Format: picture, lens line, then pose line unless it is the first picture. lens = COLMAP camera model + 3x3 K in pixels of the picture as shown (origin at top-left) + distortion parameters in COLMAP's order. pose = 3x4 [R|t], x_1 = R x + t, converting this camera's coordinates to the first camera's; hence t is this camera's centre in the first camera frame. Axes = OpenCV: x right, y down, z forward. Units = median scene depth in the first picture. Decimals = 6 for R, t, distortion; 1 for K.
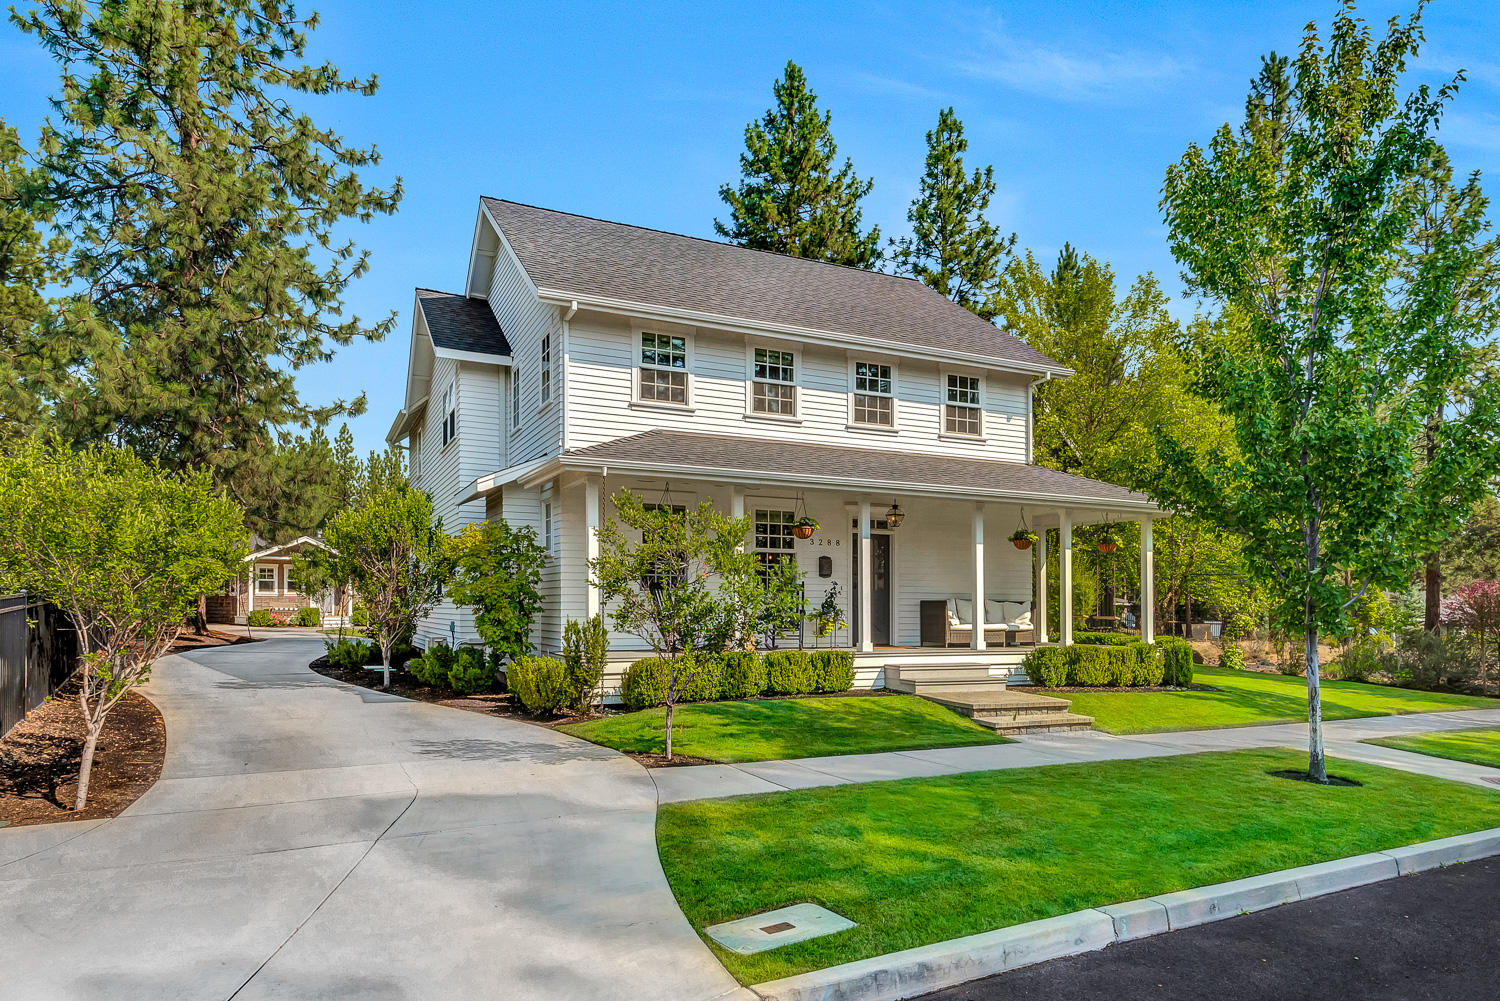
lens RADIAL K [[905.4, 0, 750.2], [0, 905.4, 491.6], [0, 0, 1]] dist [0.016080, -0.000585]
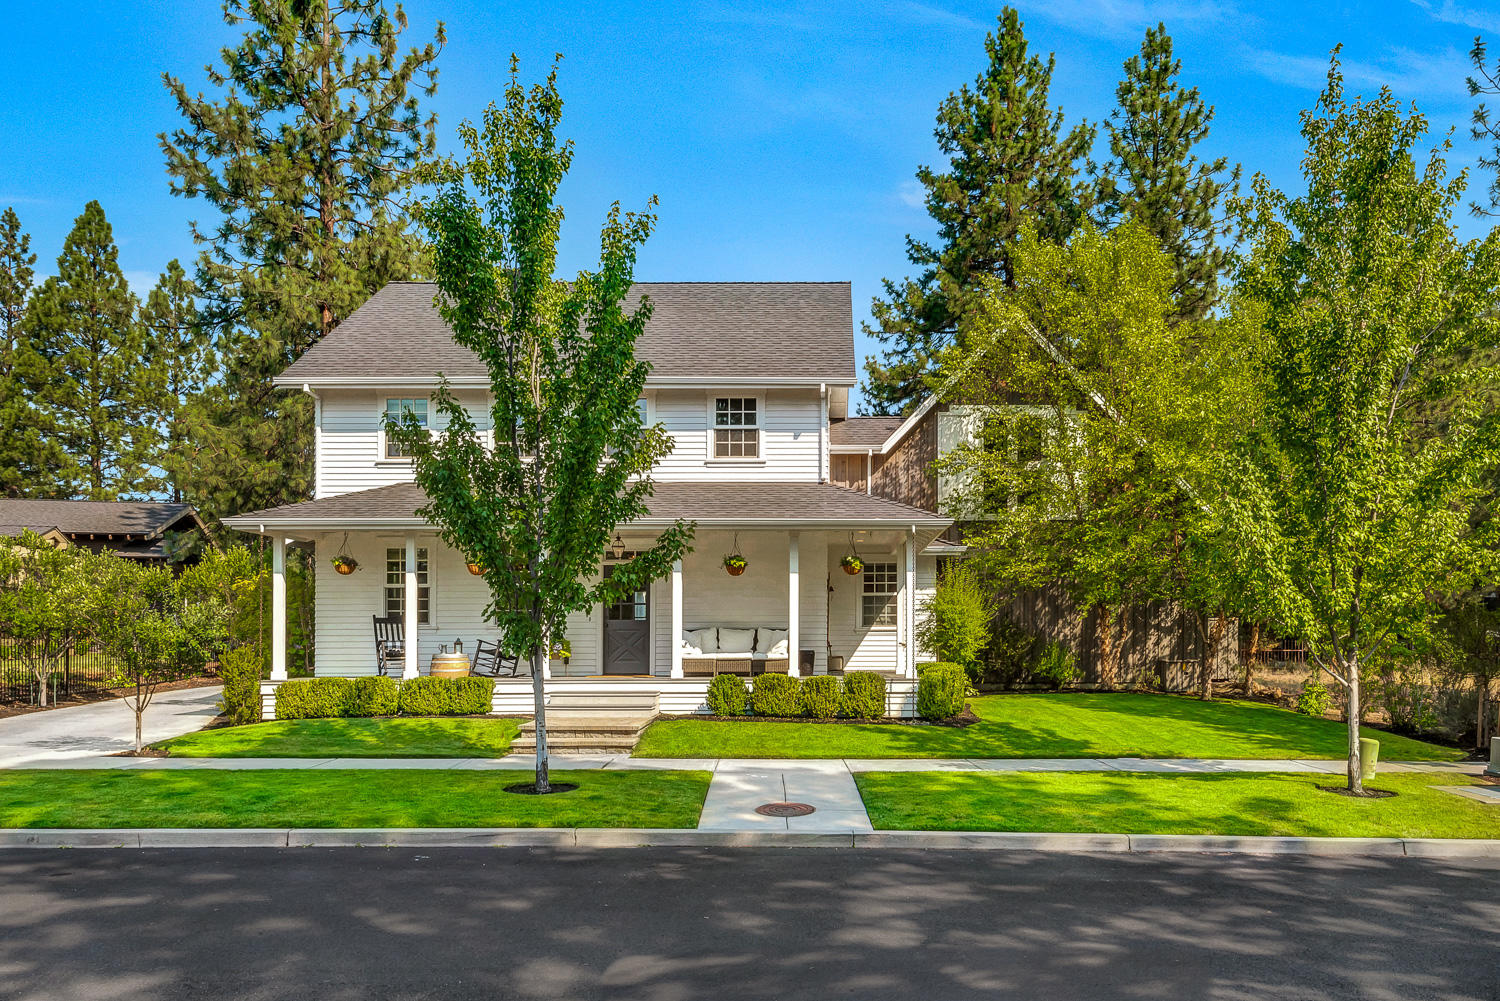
lens RADIAL K [[1035.1, 0, 751.1], [0, 1035.1, 508.5], [0, 0, 1]] dist [-0.008546, -0.002052]
pose [[0.905845, -0.061390, -0.419137, 0.810687], [0.060862, 0.998039, -0.014643, 0.008997], [0.419213, -0.012245, 0.907805, 0.001299]]
